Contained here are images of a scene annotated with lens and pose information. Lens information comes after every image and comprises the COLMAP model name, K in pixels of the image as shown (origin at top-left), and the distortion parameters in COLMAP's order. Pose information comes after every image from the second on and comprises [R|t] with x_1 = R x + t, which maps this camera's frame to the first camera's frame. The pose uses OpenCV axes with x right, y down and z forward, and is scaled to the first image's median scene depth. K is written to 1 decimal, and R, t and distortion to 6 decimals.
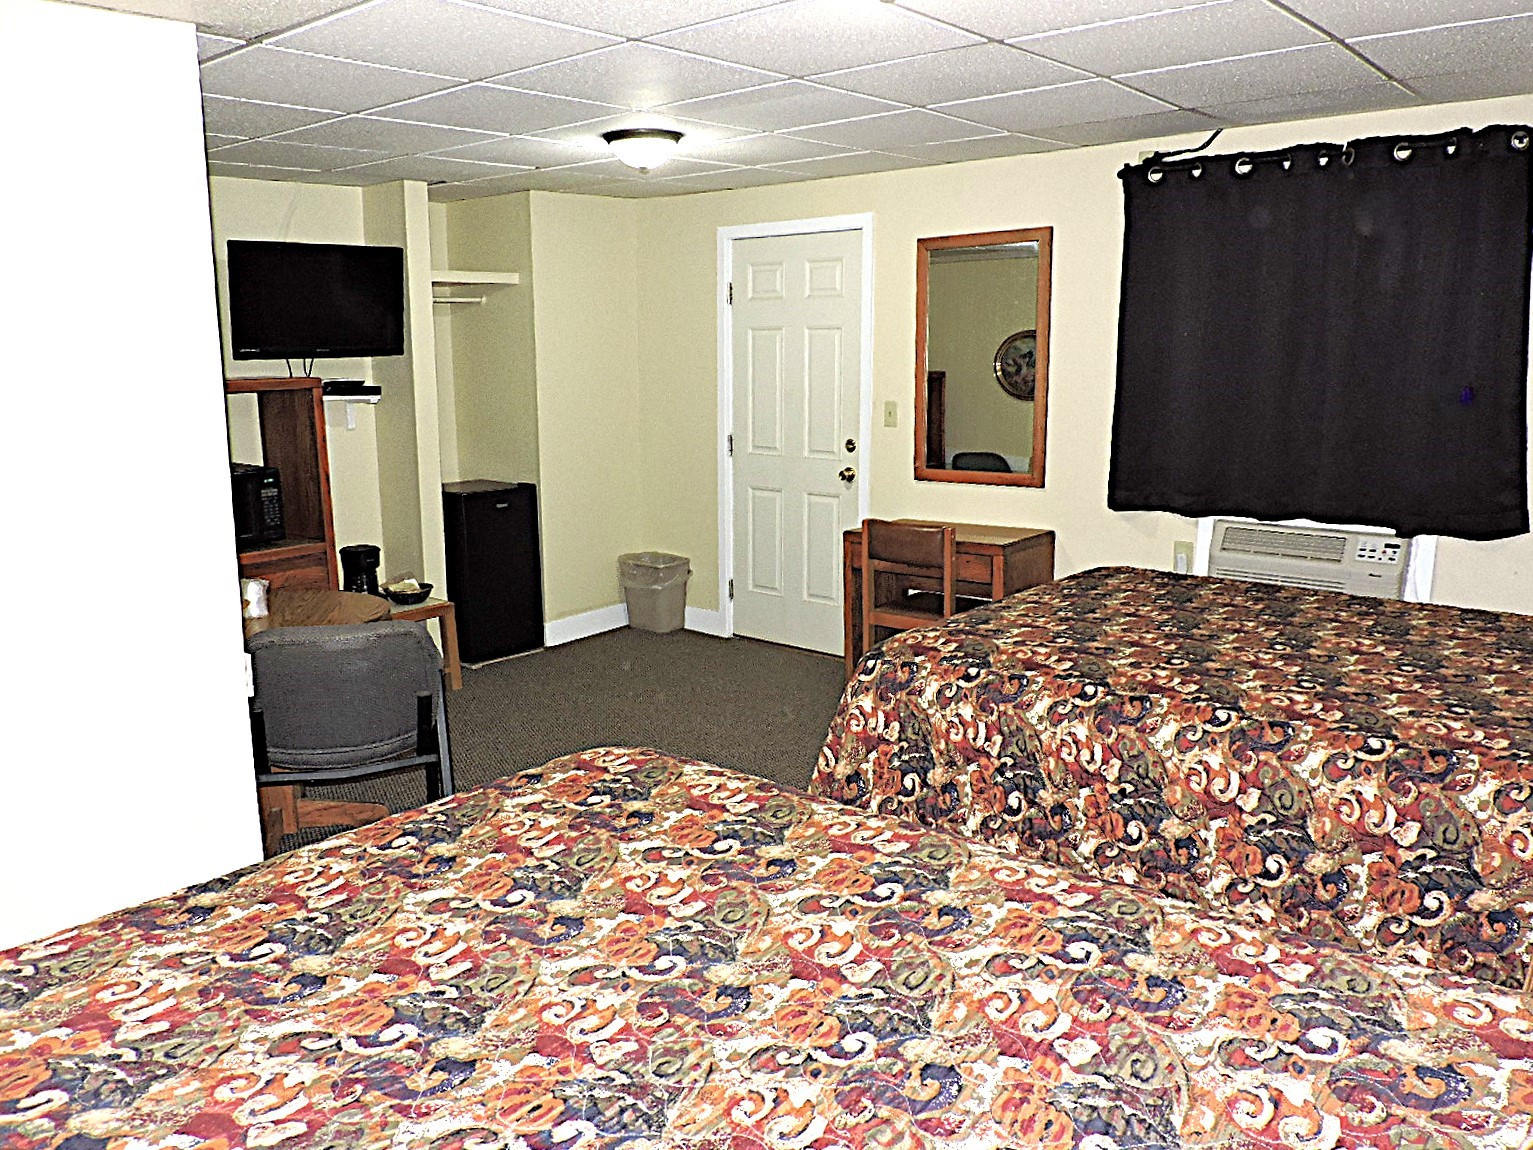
lens RADIAL K [[1168.3, 0, 766.5], [0, 1168.3, 575.0], [0, 0, 1]] dist [0.000574, 0.001205]
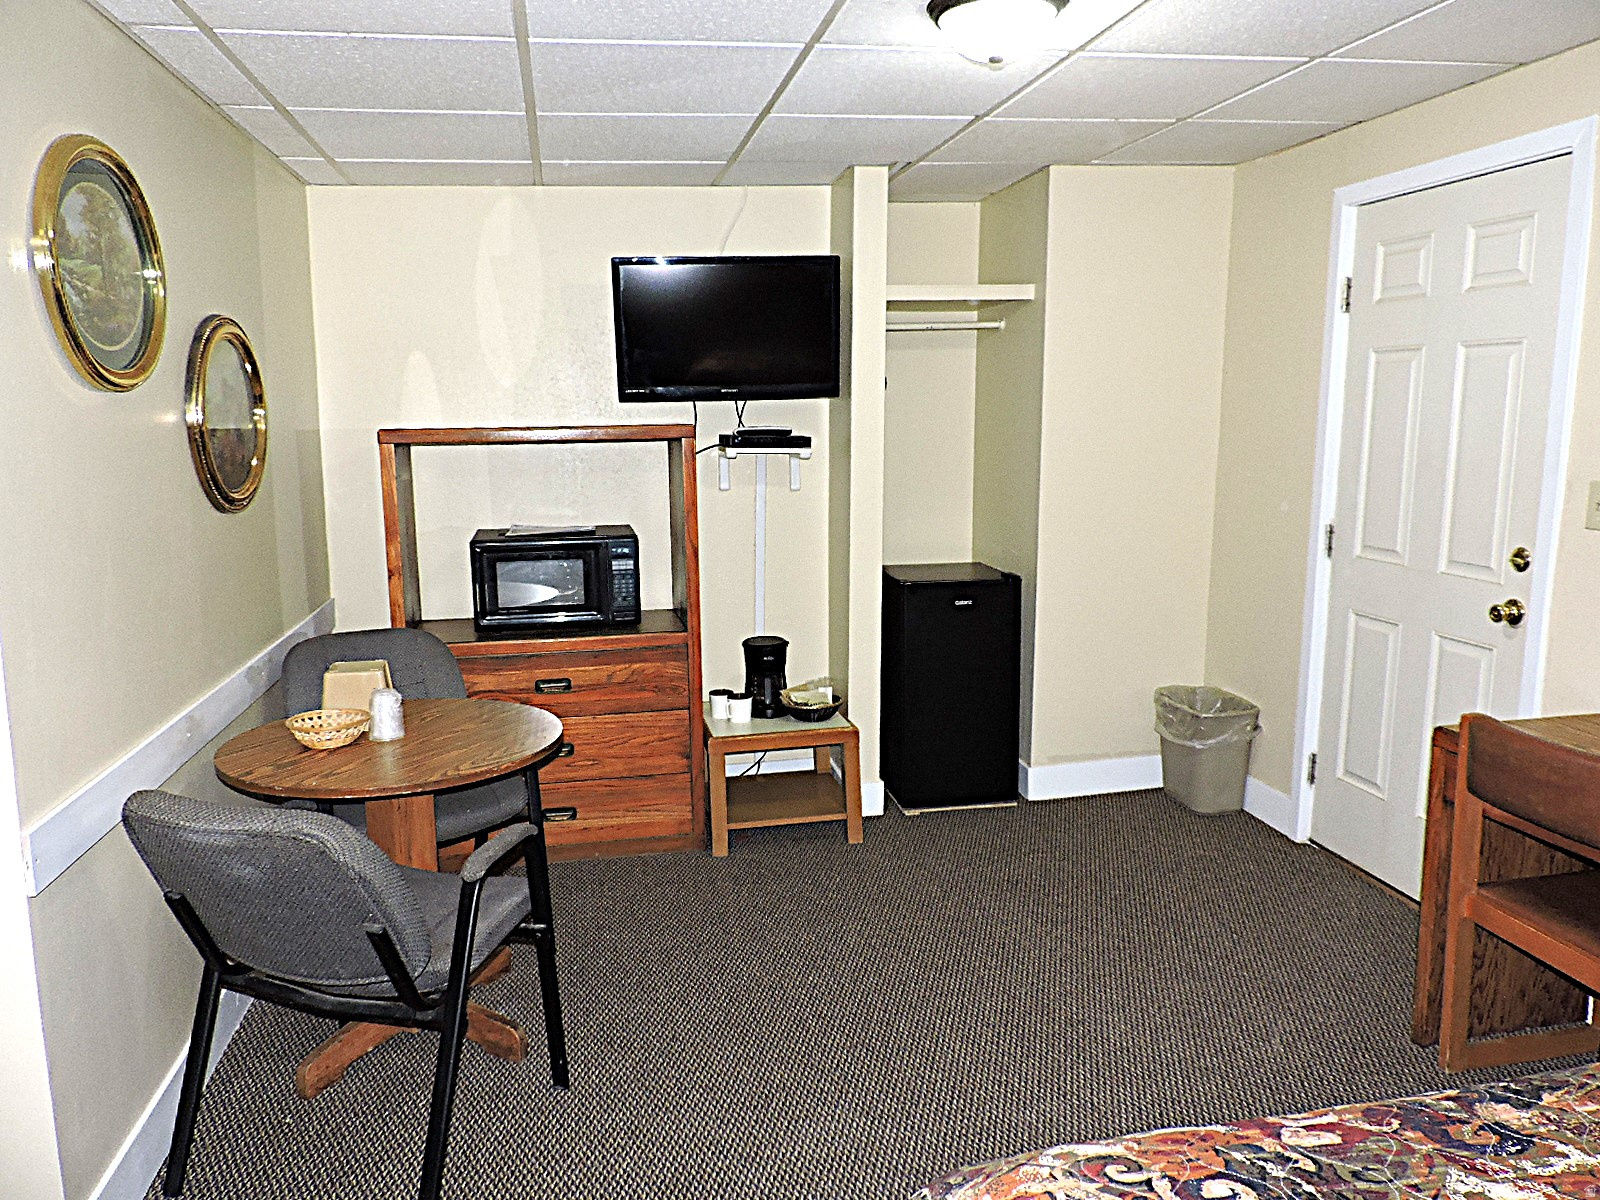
lens RADIAL K [[1184.8, 0, 800.0], [0, 1184.8, 600.0], [0, 0, 1]] dist [-0.011244, 0.104380]
pose [[0.786834, 0.100993, -0.608846, 0.142279], [-0.114226, 0.993307, 0.017148, -0.061341], [0.606502, 0.056053, 0.793103, 0.347781]]
